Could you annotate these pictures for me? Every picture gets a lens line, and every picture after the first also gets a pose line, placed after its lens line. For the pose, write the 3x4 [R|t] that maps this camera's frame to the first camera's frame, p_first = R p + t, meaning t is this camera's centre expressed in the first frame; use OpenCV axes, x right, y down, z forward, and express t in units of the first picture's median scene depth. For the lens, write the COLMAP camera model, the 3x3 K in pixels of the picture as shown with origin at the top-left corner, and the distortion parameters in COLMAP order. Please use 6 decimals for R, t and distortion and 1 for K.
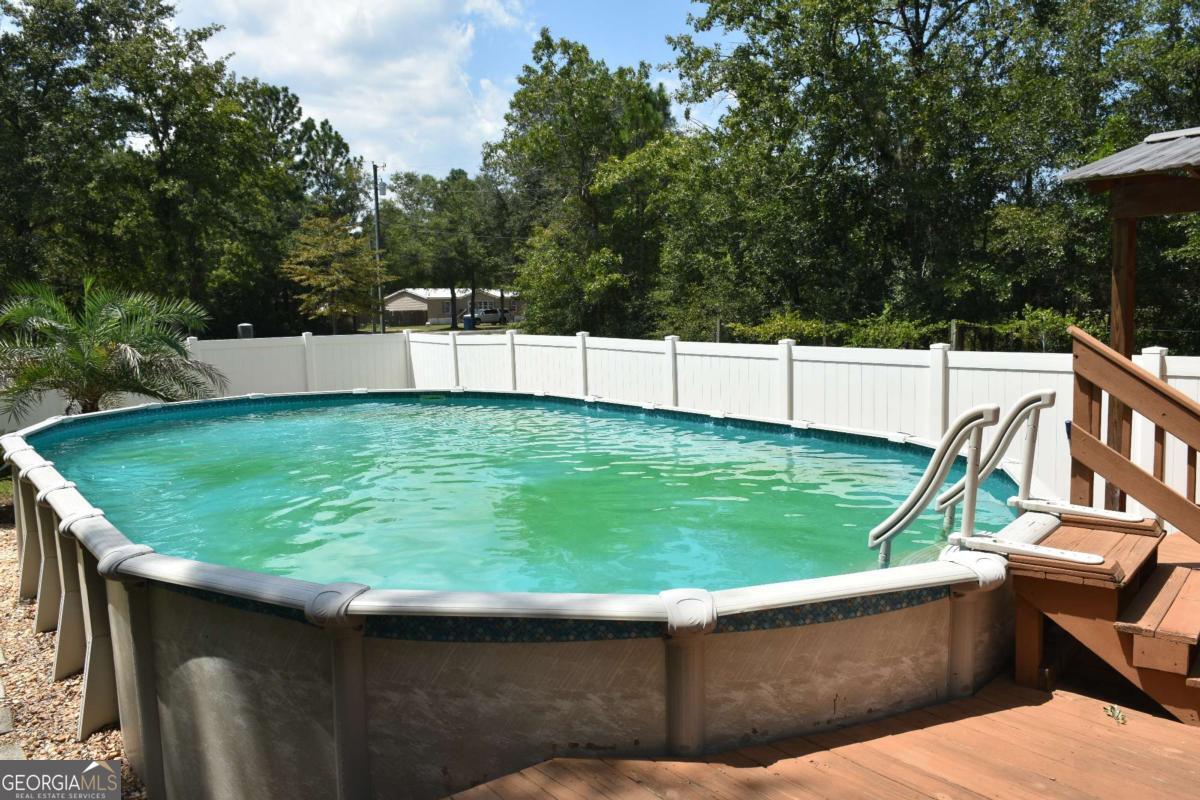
lens RADIAL K [[918.1, 0, 600.0], [0, 918.1, 400.0], [0, 0, 1]] dist [-0.023479, -0.003190]
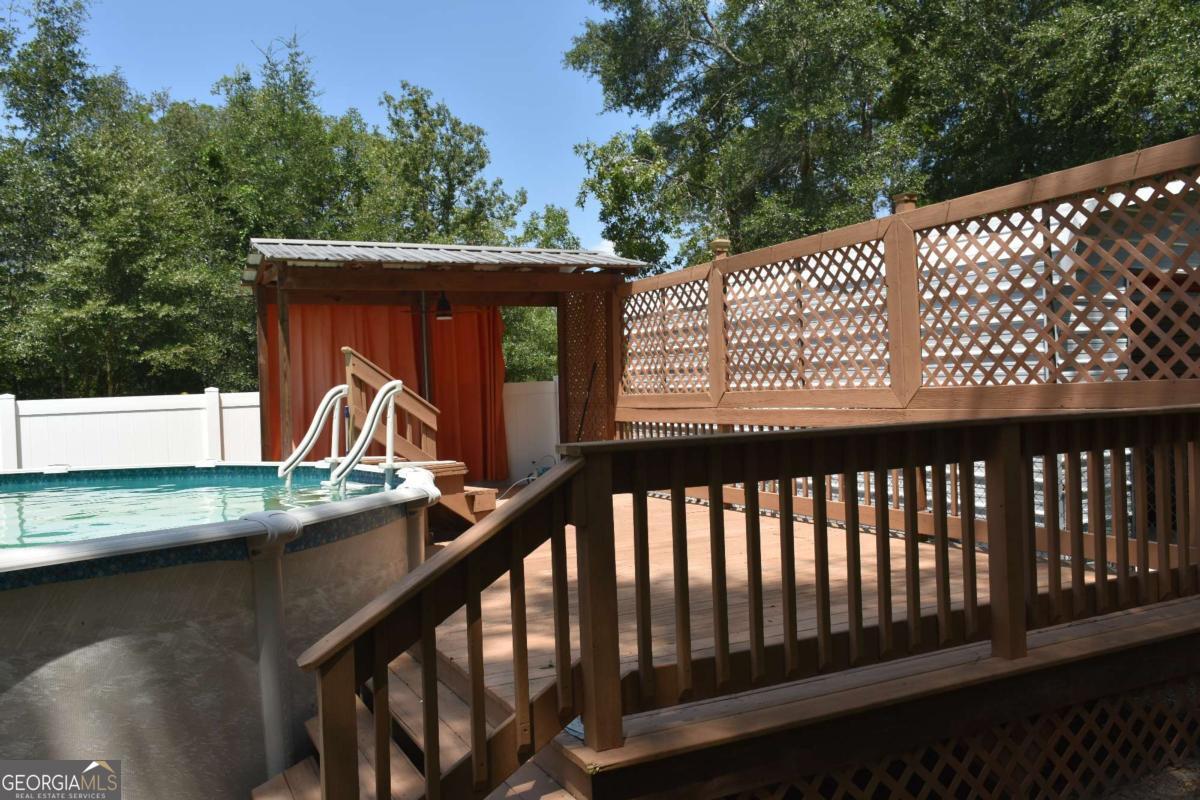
lens RADIAL K [[918.1, 0, 600.0], [0, 918.1, 400.0], [0, 0, 1]] dist [-0.023479, -0.003190]
pose [[0.168729, 0.012145, 0.985588, -1.029437], [0.133343, 0.990451, -0.035033, 0.130702], [-0.976601, 0.137332, 0.165498, 0.323185]]
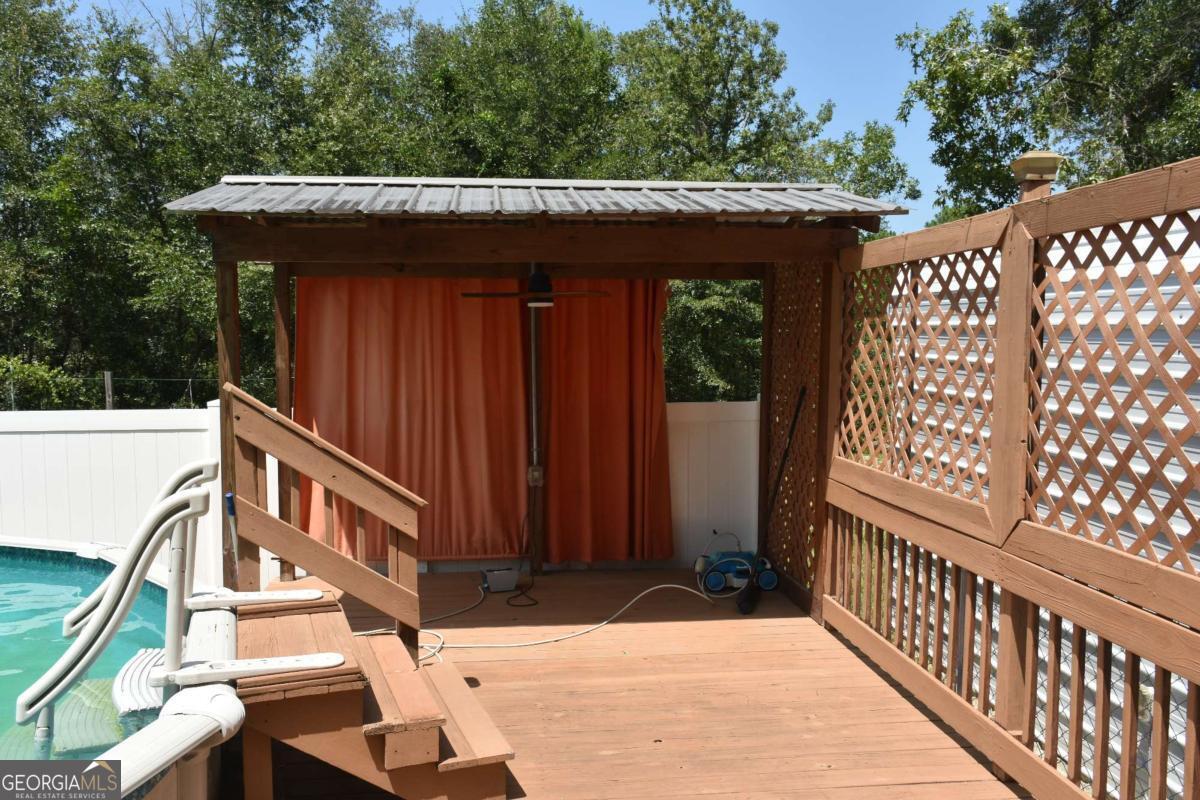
lens RADIAL K [[944.7, 0, 600.0], [0, 944.7, 400.0], [0, 0, 1]] dist [0.037751, -0.066698]
pose [[0.511926, -0.029155, 0.858535, -0.067387], [0.075365, 0.997094, -0.011078, -0.030631], [-0.855717, 0.070375, 0.512635, 0.269195]]
